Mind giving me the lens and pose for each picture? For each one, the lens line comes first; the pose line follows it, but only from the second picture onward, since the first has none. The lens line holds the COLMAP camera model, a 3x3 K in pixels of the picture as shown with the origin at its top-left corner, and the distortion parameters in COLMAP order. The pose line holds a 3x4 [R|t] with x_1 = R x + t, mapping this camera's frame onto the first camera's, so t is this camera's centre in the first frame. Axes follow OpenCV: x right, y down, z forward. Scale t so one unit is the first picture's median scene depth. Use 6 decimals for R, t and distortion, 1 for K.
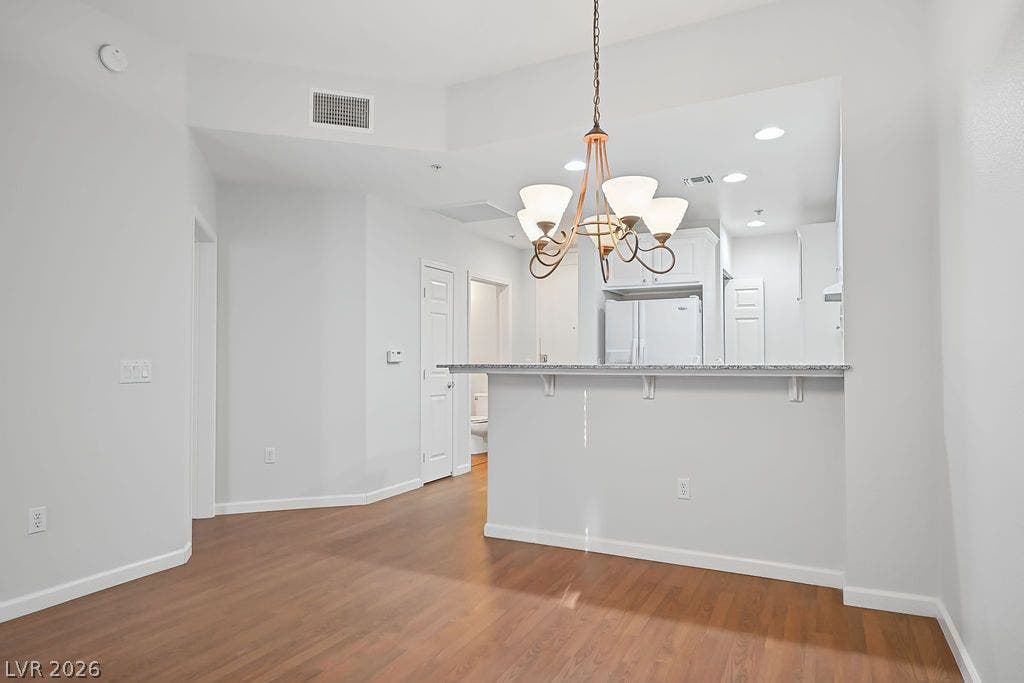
lens RADIAL K [[592.6, 0, 506.8], [0, 592.6, 346.3], [0, 0, 1]] dist [-0.005562, -0.003535]
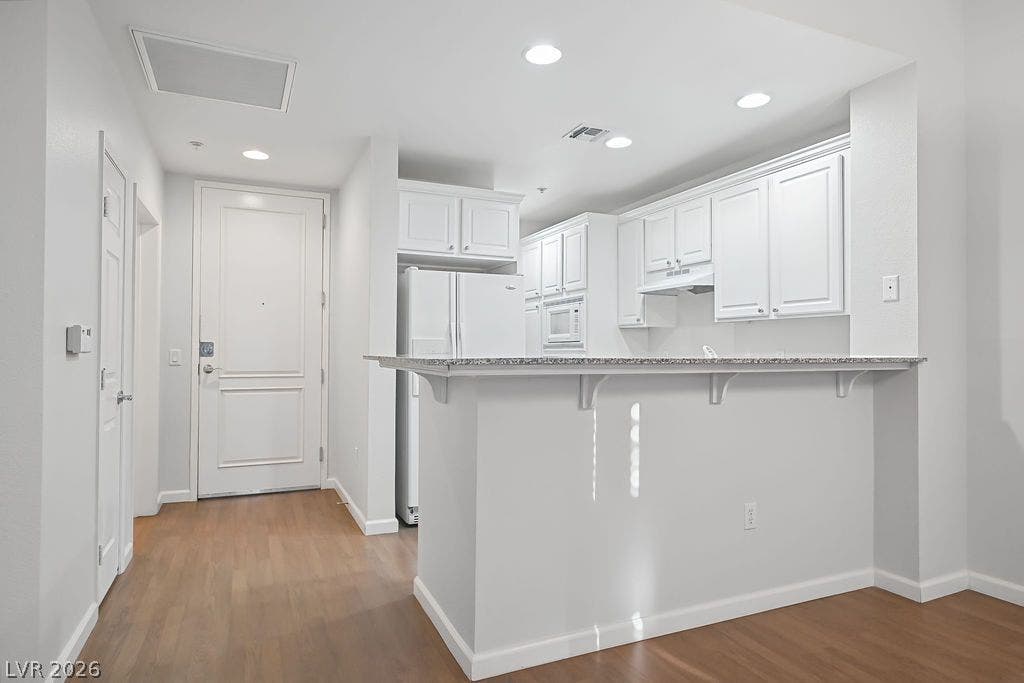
lens RADIAL K [[592.6, 0, 511.6], [0, 592.6, 342.9], [0, 0, 1]] dist [-0.005562, -0.003535]
pose [[0.628539, 0.016506, 0.777603, -0.487309], [-0.021055, 0.999769, -0.004204, 0.021091], [-0.777493, -0.013730, 0.628742, 0.725245]]
